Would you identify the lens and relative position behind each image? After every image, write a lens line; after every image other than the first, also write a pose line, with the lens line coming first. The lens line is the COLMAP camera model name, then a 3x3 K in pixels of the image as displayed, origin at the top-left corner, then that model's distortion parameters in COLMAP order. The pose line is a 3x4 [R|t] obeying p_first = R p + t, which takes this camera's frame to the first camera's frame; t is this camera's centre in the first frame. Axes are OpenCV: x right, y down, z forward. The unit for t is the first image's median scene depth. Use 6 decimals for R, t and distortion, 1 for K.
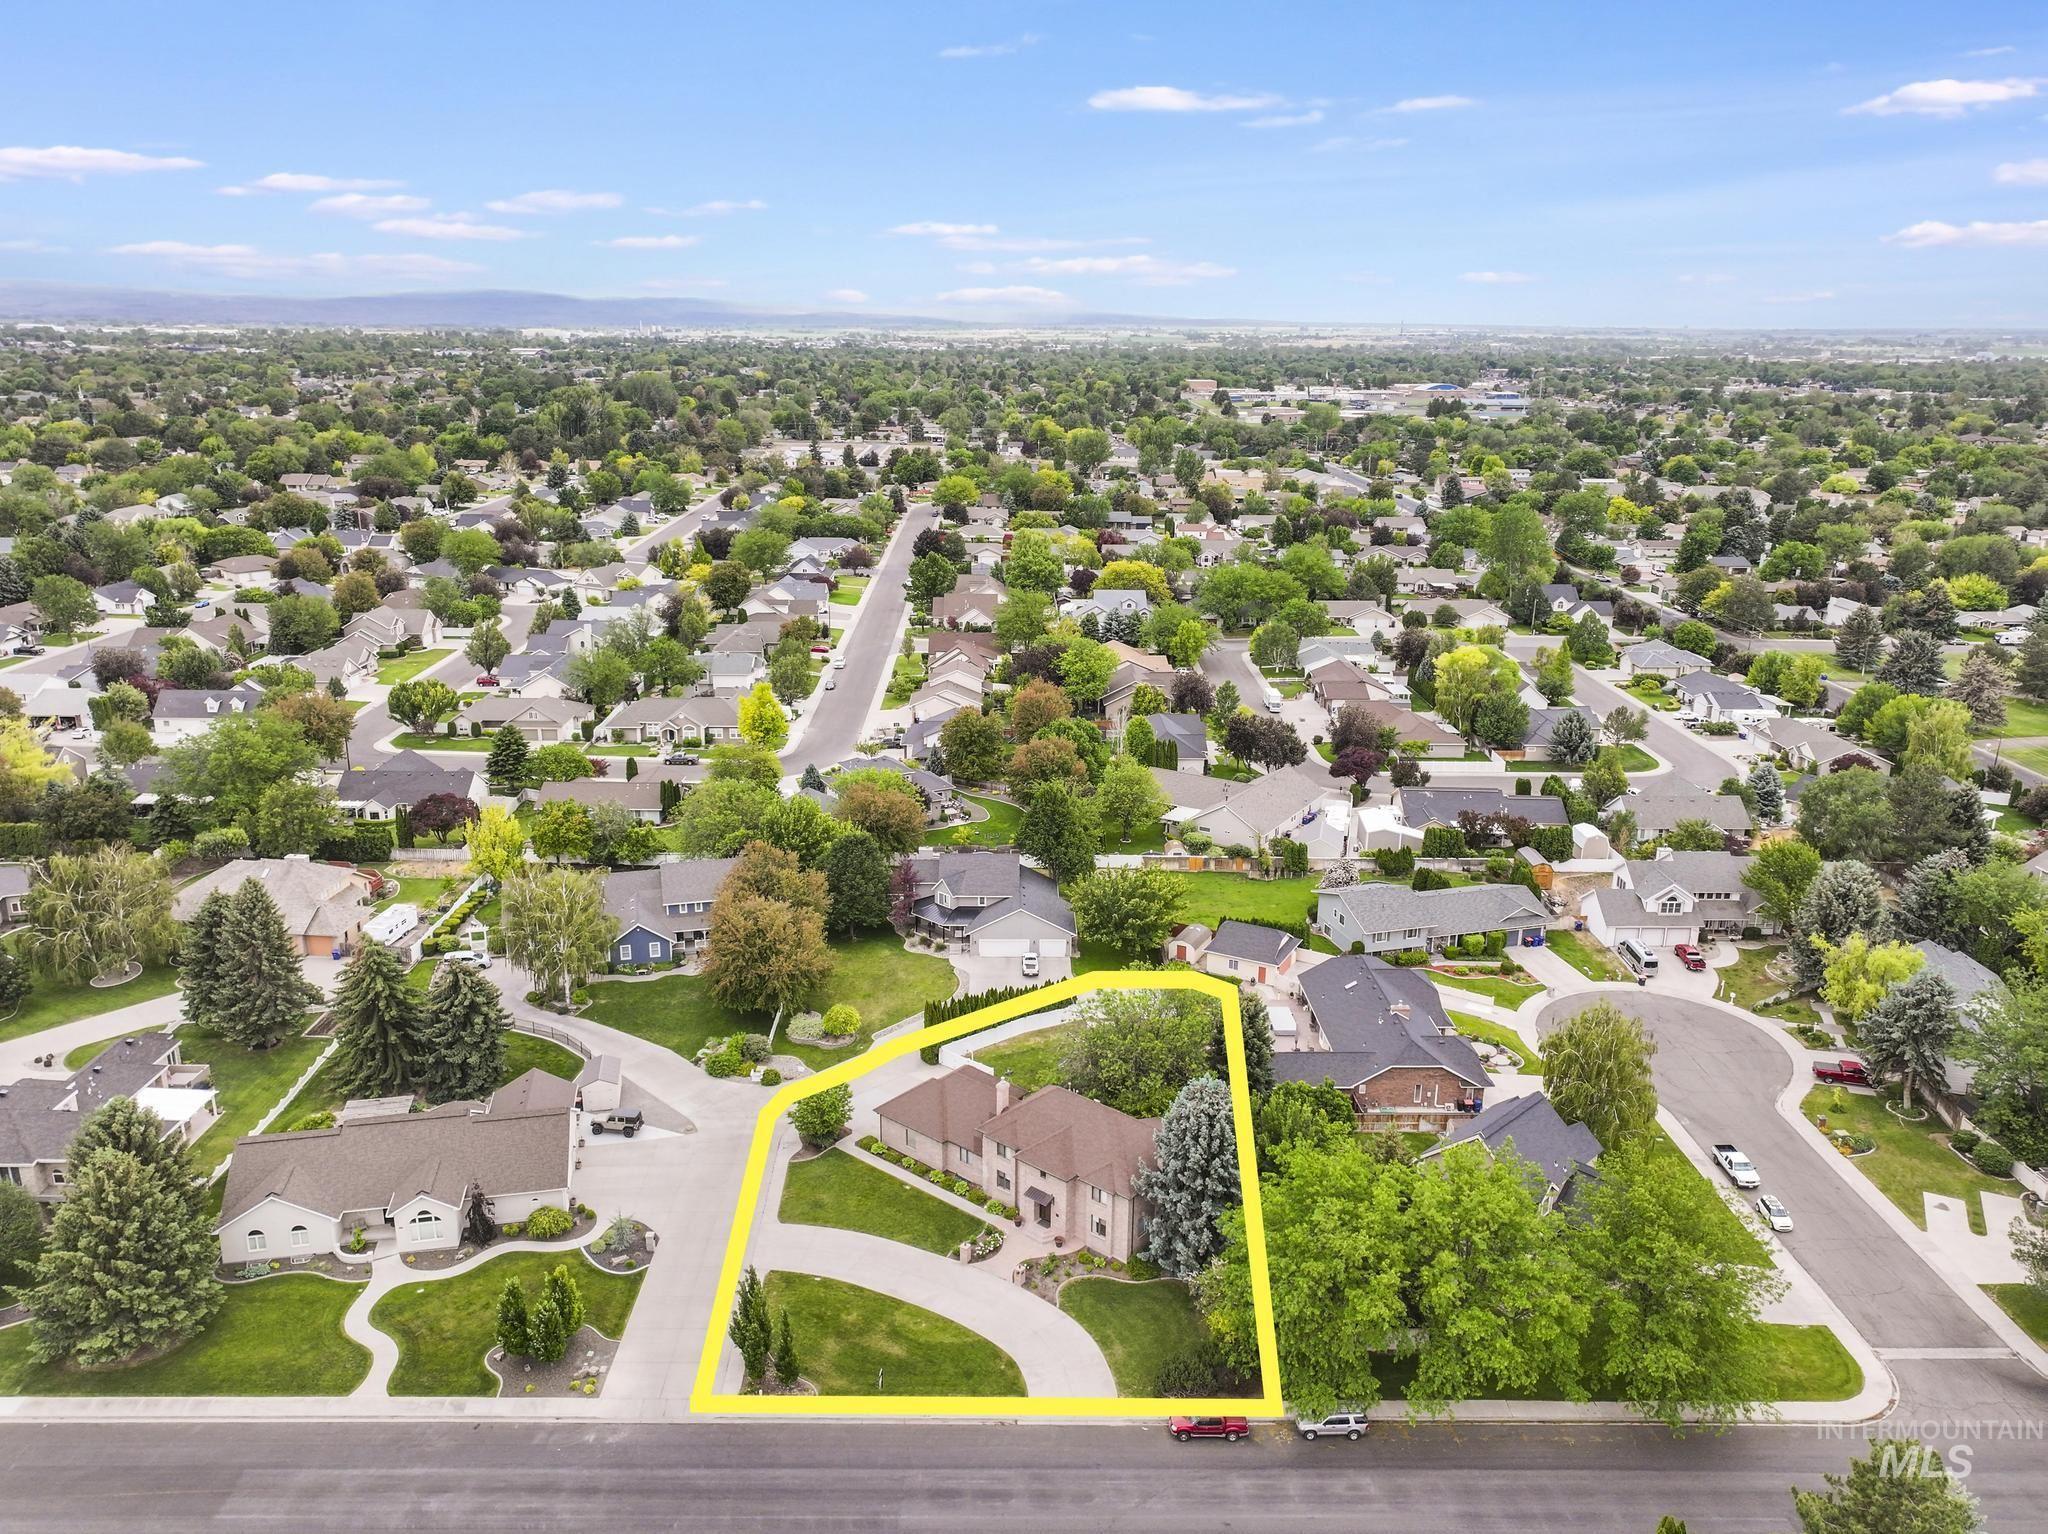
lens RADIAL K [[1433.9, 0, 1014.3], [0, 1433.9, 767.1], [0, 0, 1]] dist [0.007160, -0.001054]
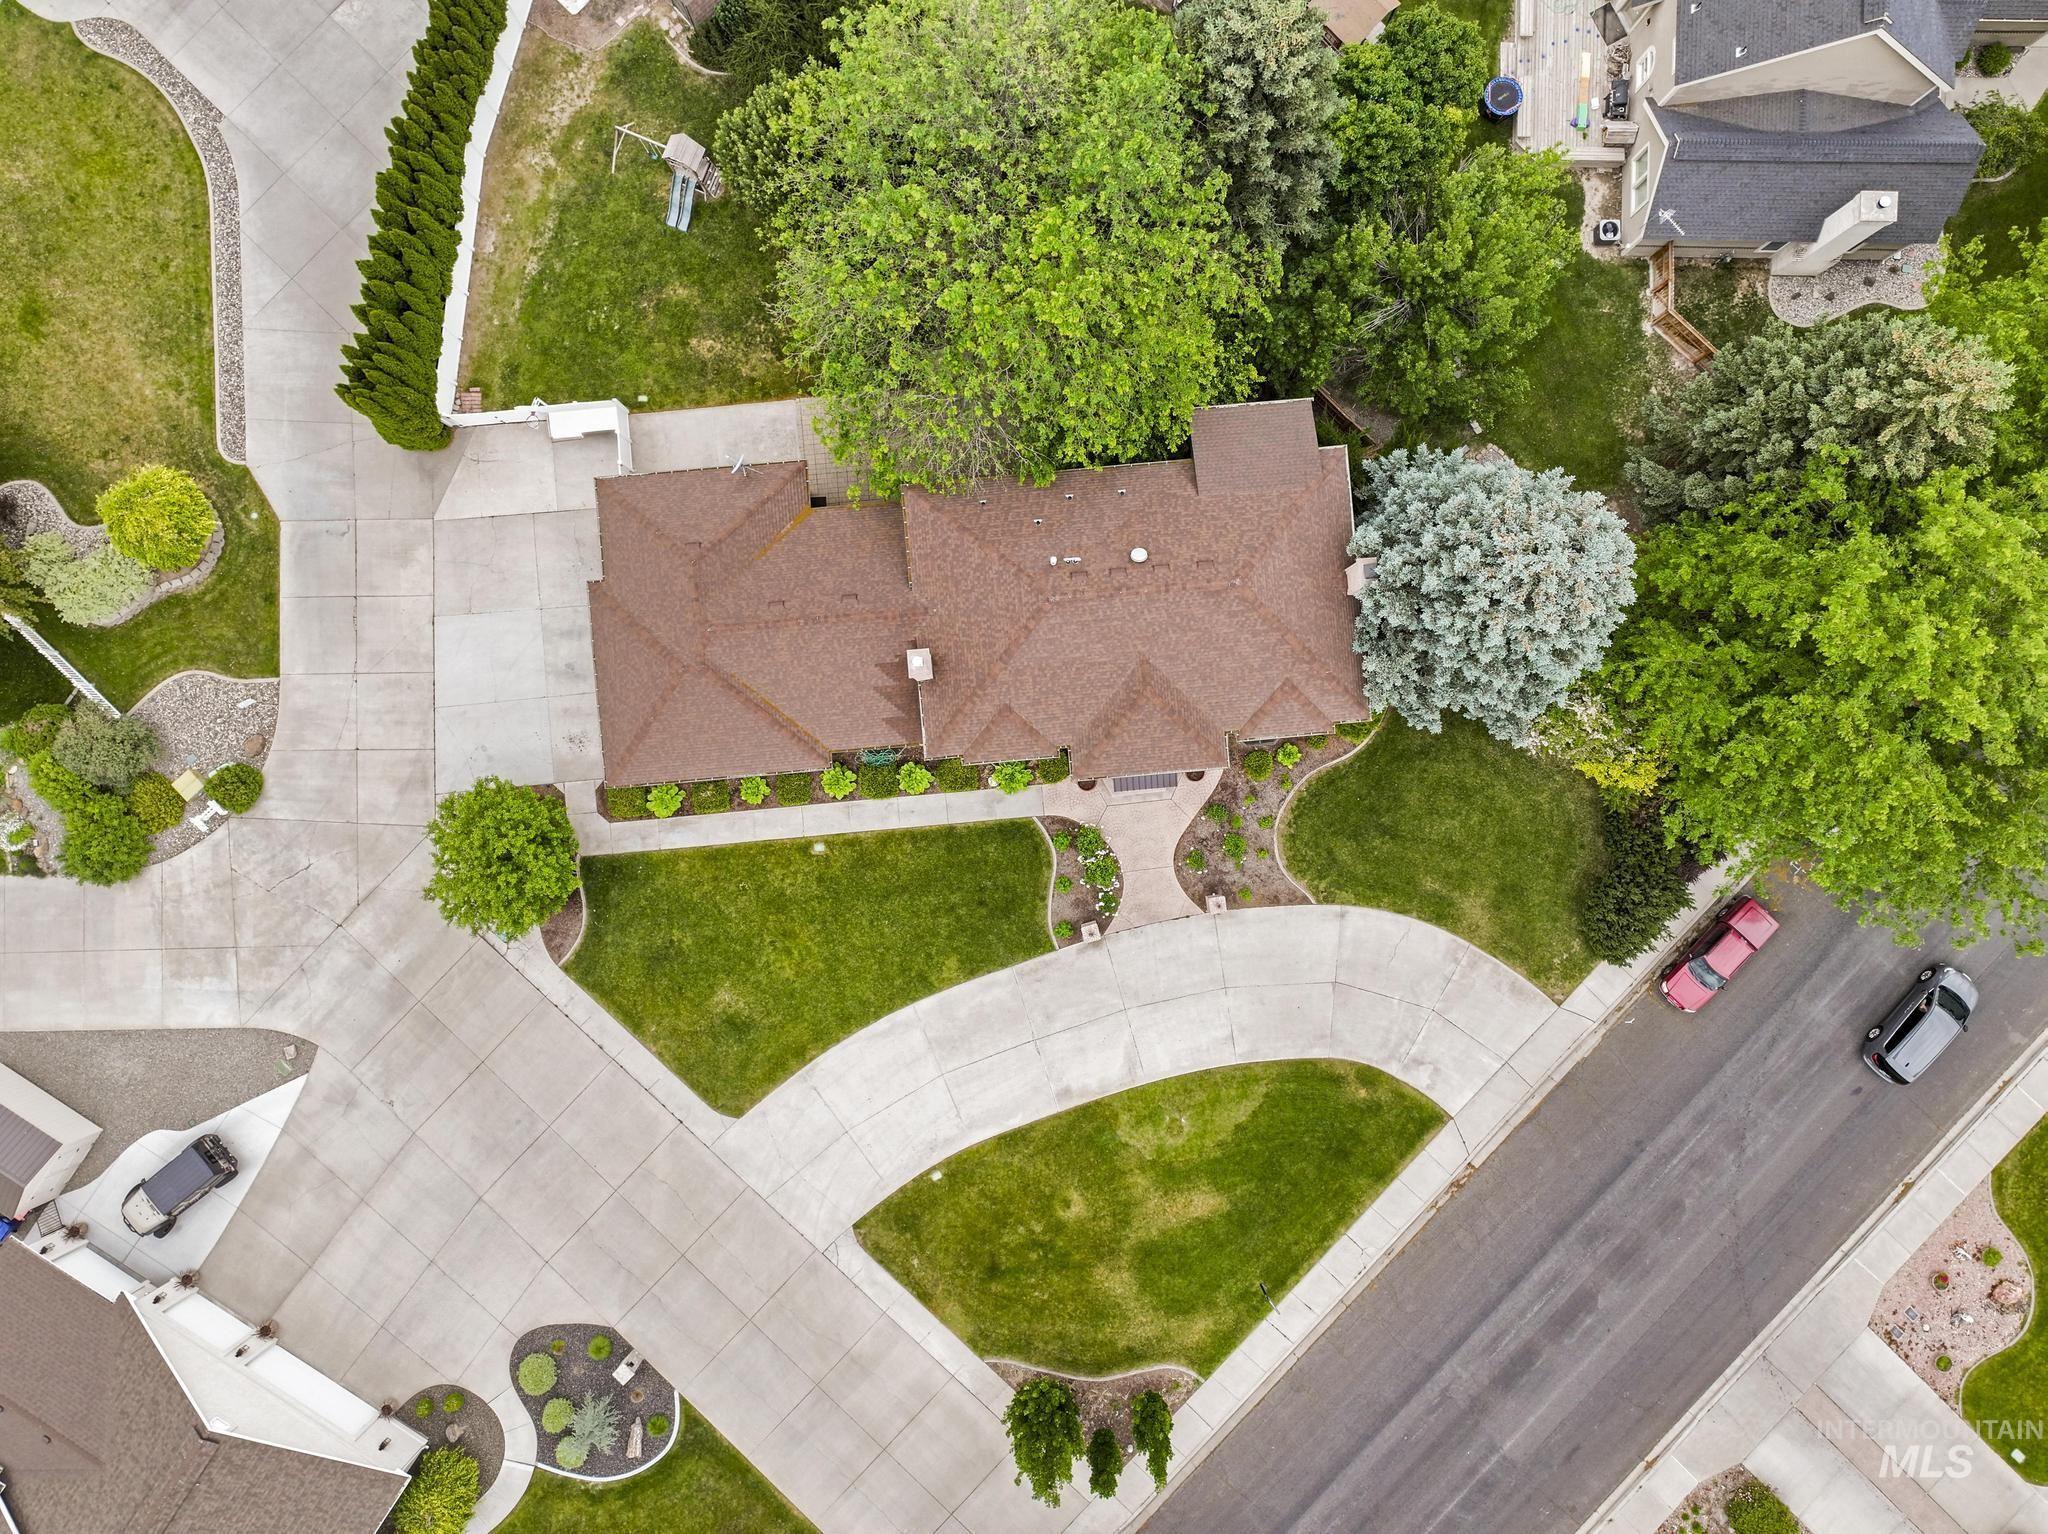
lens RADIAL K [[1433.9, 0, 1014.3], [0, 1433.9, 767.1], [0, 0, 1]] dist [0.007160, -0.001054]
pose [[0.703647, -0.710475, -0.010330, -0.004894], [0.215586, 0.199616, 0.955864, -0.107323], [-0.677056, -0.674818, 0.293628, 0.621630]]
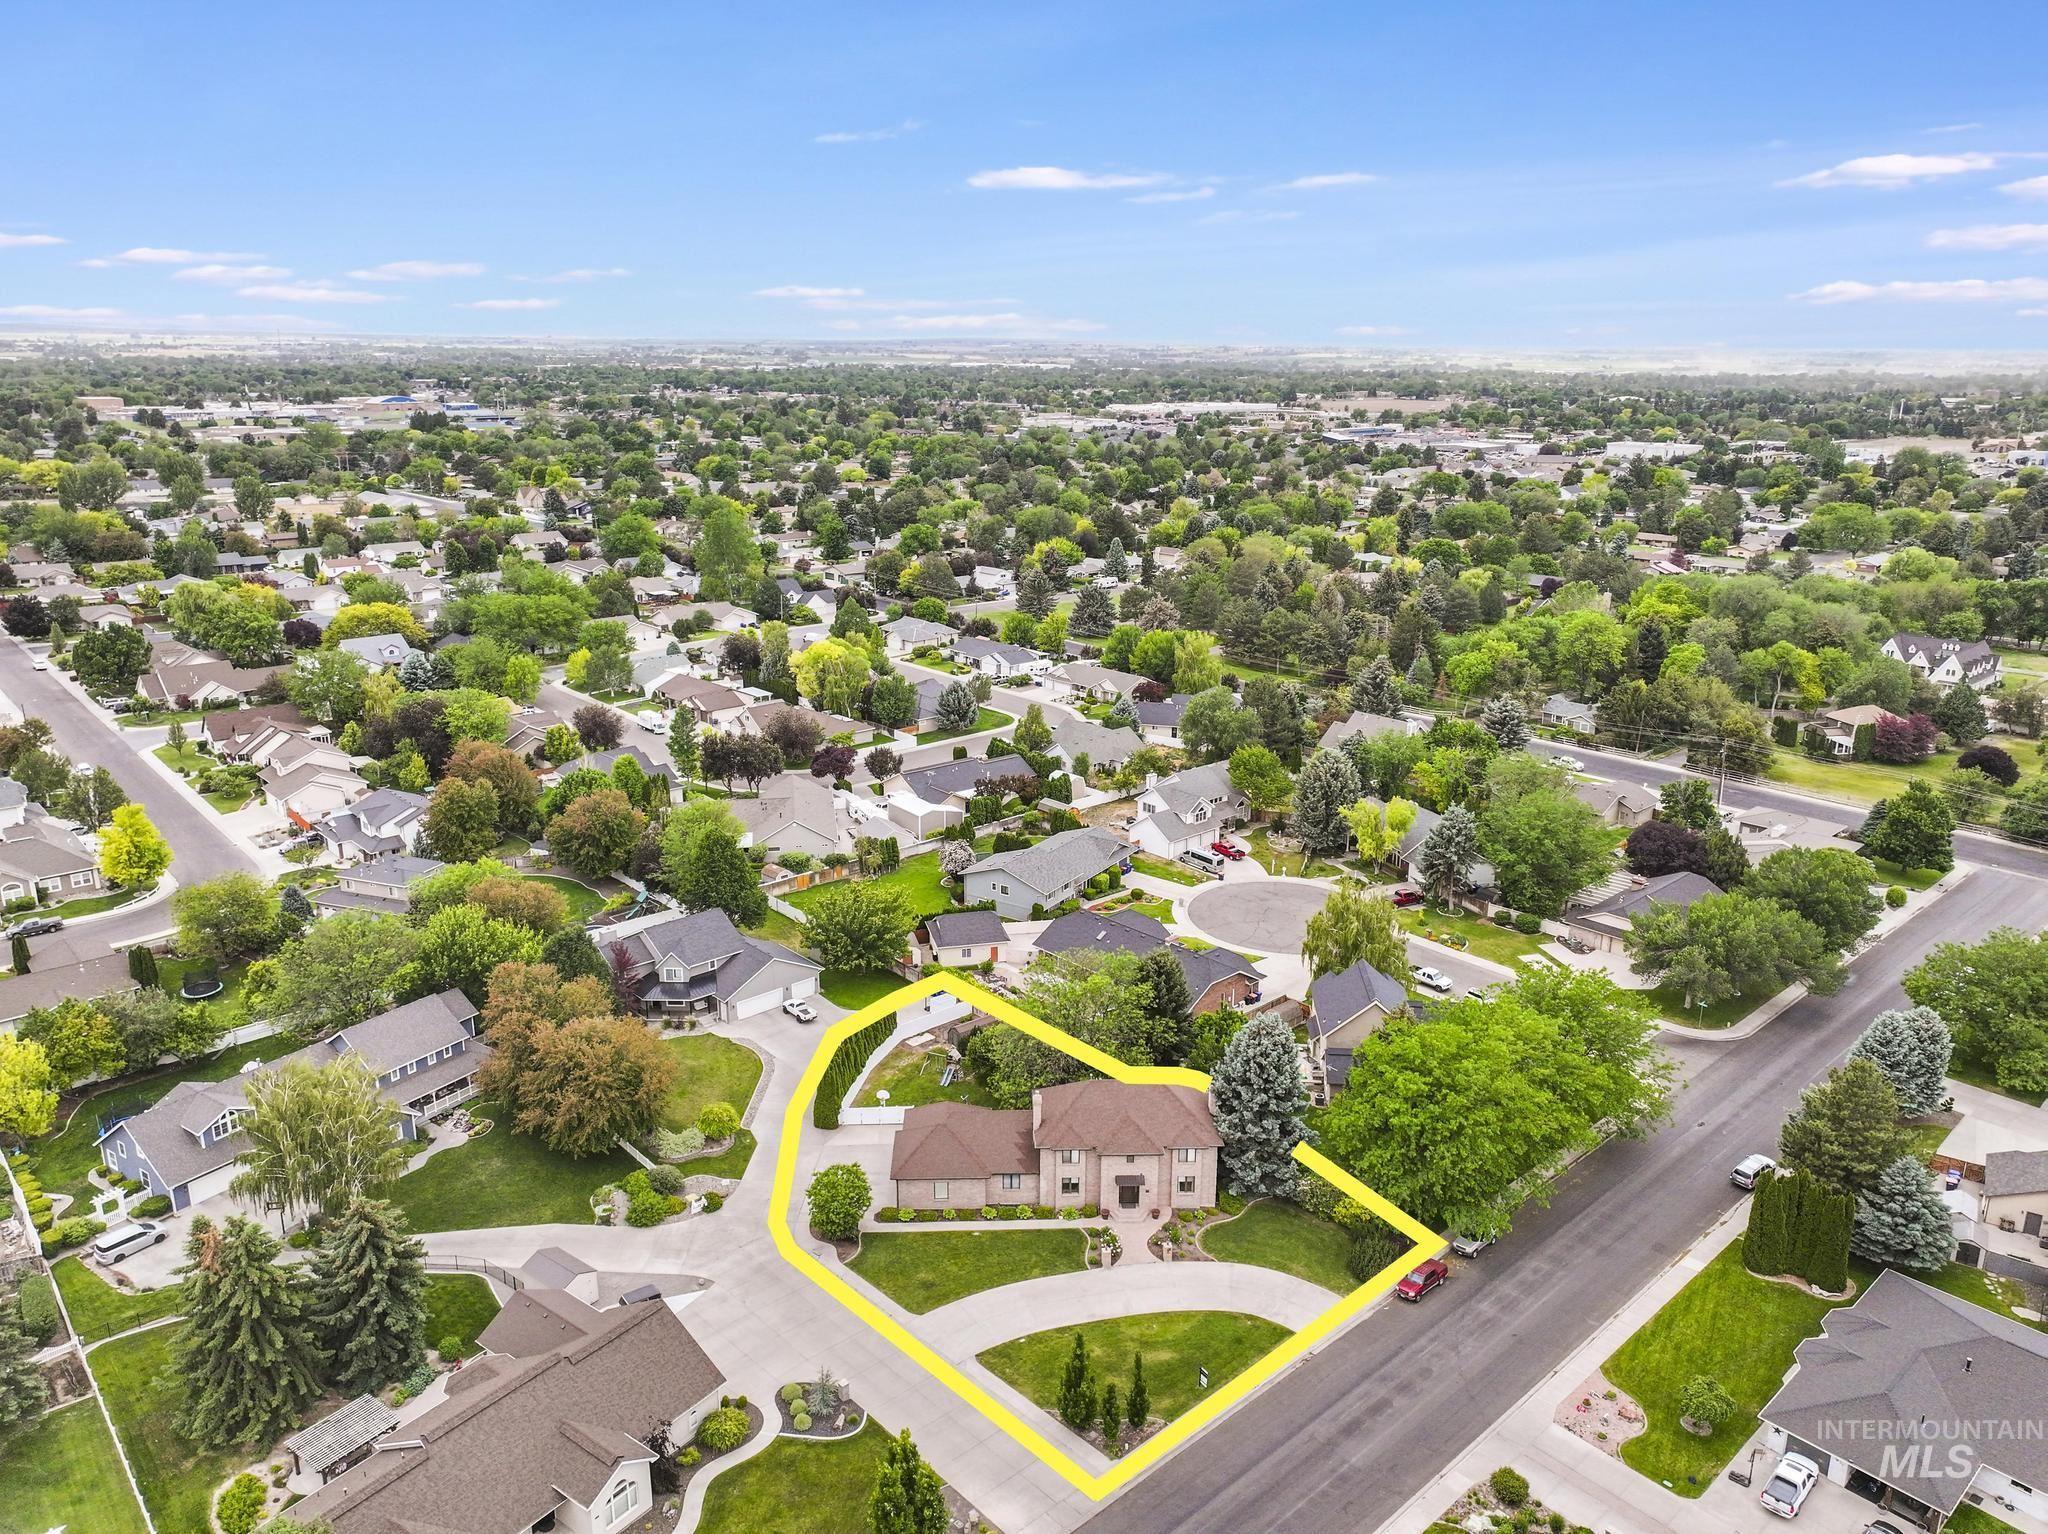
lens RADIAL K [[1433.9, 0, 1014.3], [0, 1433.9, 767.1], [0, 0, 1]] dist [0.007160, -0.001054]
pose [[0.753743, -0.188255, 0.629628, -0.451188], [0.191980, 0.979374, 0.063003, -0.054265], [-0.628502, 0.073388, 0.774338, 0.154284]]
